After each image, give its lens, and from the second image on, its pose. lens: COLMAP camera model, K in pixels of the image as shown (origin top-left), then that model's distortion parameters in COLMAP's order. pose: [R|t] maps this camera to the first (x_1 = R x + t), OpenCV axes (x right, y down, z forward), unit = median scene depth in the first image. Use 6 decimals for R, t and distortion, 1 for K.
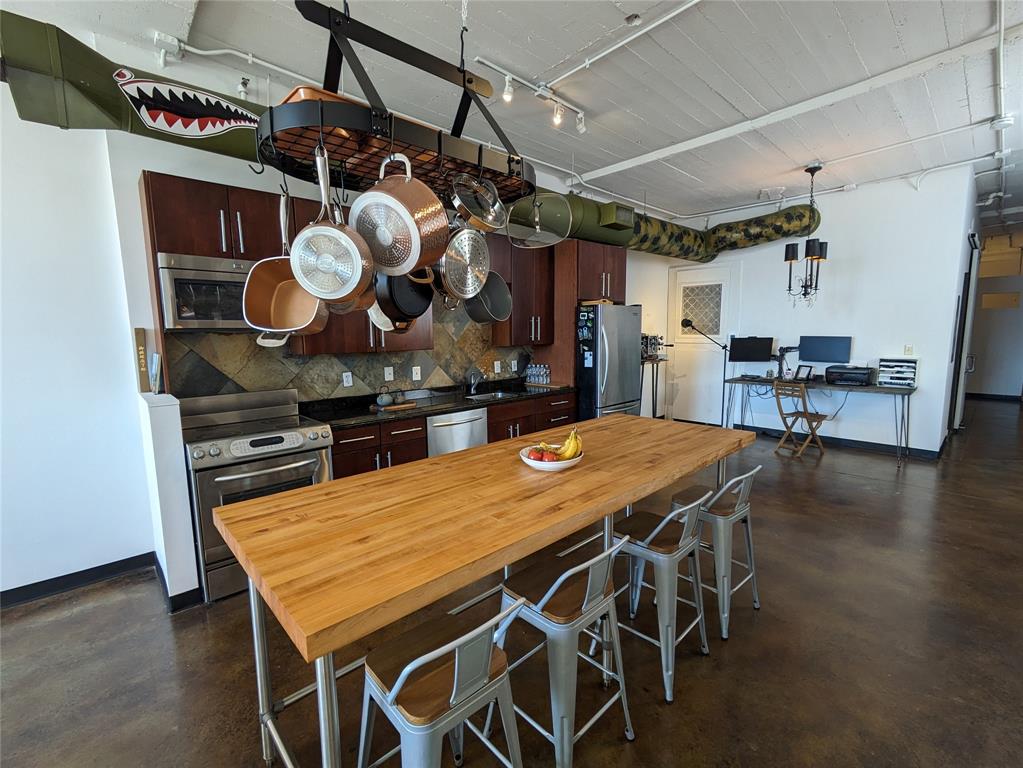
lens RADIAL K [[446.7, 0, 513.5], [0, 446.7, 386.2], [0, 0, 1]] dist [0.001872, 0.000557]
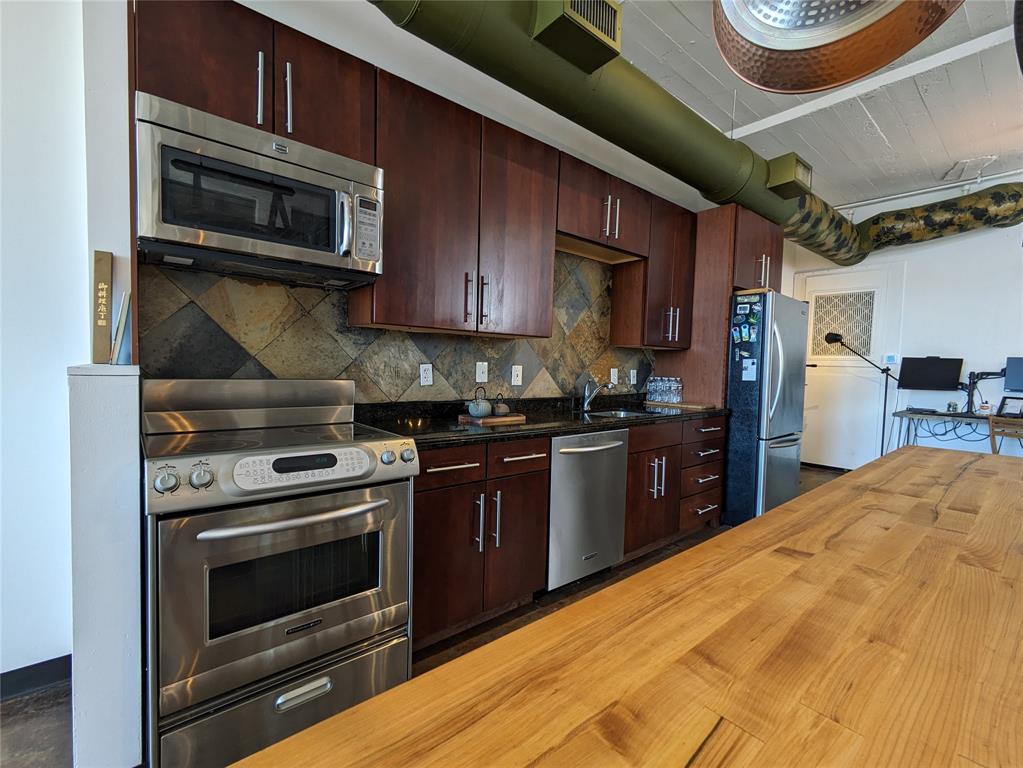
lens RADIAL K [[446.7, 0, 513.5], [0, 446.7, 386.2], [0, 0, 1]] dist [0.001872, 0.000557]
pose [[0.997649, 0.041821, -0.054295, -0.159112], [-0.045906, 0.996027, -0.076313, 0.035516], [0.050888, 0.078626, 0.995605, 0.271688]]
